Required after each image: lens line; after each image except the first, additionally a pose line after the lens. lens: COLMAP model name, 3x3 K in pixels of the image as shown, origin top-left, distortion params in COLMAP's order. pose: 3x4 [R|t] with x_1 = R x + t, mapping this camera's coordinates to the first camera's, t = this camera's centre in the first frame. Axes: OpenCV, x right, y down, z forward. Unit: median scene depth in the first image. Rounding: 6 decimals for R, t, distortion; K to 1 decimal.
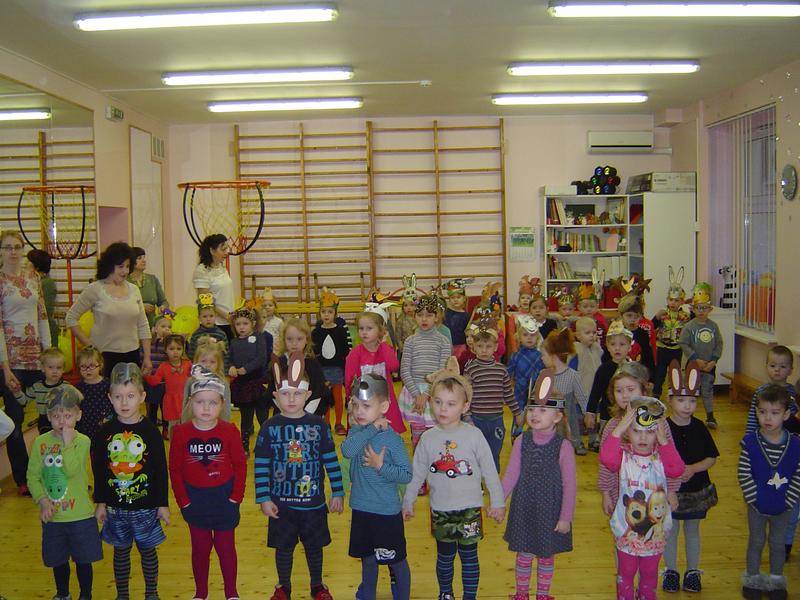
lens RADIAL K [[920.6, 0, 379.8], [0, 920.6, 299.0], [0, 0, 1]] dist [-0.125227, -0.007970]
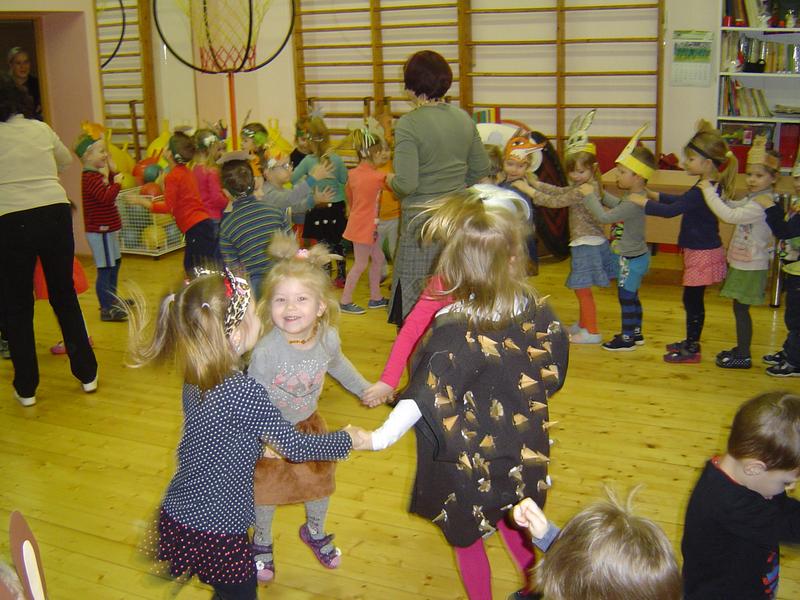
lens RADIAL K [[920.6, 0, 379.8], [0, 920.6, 299.0], [0, 0, 1]] dist [-0.125227, -0.007970]
pose [[0.914319, 0.102371, -0.391844, 0.220776], [-0.020216, 0.977857, 0.208298, -0.022161], [0.404490, -0.182529, 0.896142, 0.332005]]
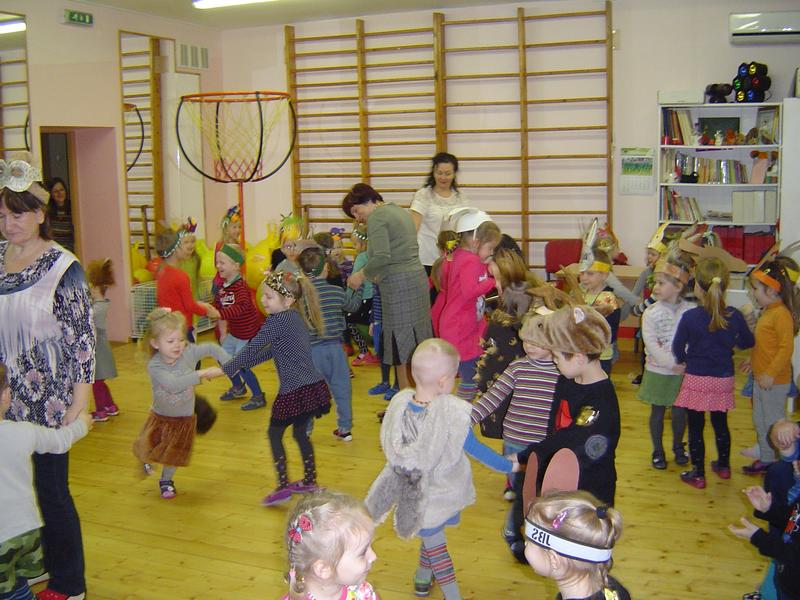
lens RADIAL K [[920.6, 0, 379.8], [0, 920.6, 299.0], [0, 0, 1]] dist [-0.125227, -0.007970]
pose [[0.928507, 0.058212, -0.366723, 0.240710], [-0.026296, 0.995464, 0.091435, -0.018911], [0.370382, -0.075255, 0.925826, 0.237961]]
